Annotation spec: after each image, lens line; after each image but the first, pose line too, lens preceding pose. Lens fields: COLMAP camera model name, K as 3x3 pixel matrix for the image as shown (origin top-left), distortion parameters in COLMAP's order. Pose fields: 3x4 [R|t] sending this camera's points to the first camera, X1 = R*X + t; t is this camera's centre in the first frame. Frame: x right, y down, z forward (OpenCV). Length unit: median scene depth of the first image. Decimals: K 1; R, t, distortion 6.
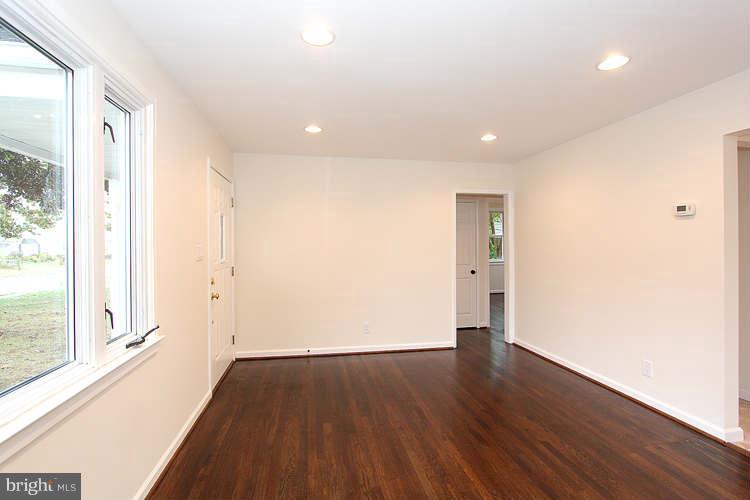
lens RADIAL K [[364.3, 0, 377.6], [0, 364.3, 249.0], [0, 0, 1]] dist [-0.011003, 0.001936]
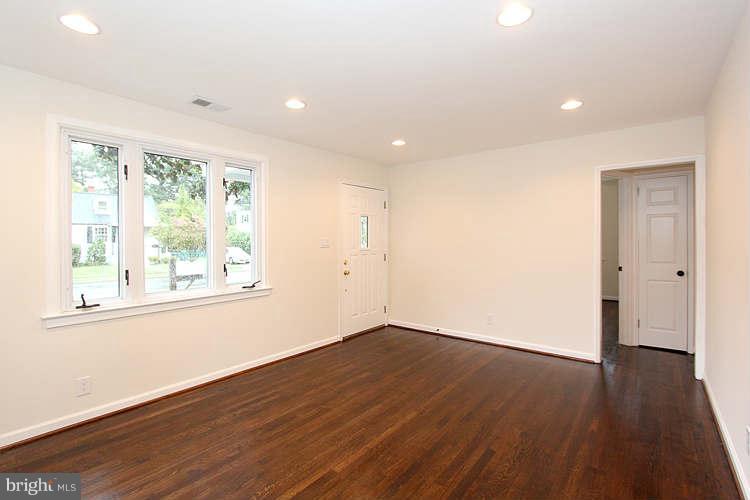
lens RADIAL K [[364.3, 0, 383.8], [0, 364.3, 248.1], [0, 0, 1]] dist [-0.011003, 0.001936]
pose [[0.648598, 0.014201, -0.760998, 0.646661], [-0.006781, 0.999894, 0.012880, 0.009288], [0.761101, -0.003193, 0.648626, 0.137726]]
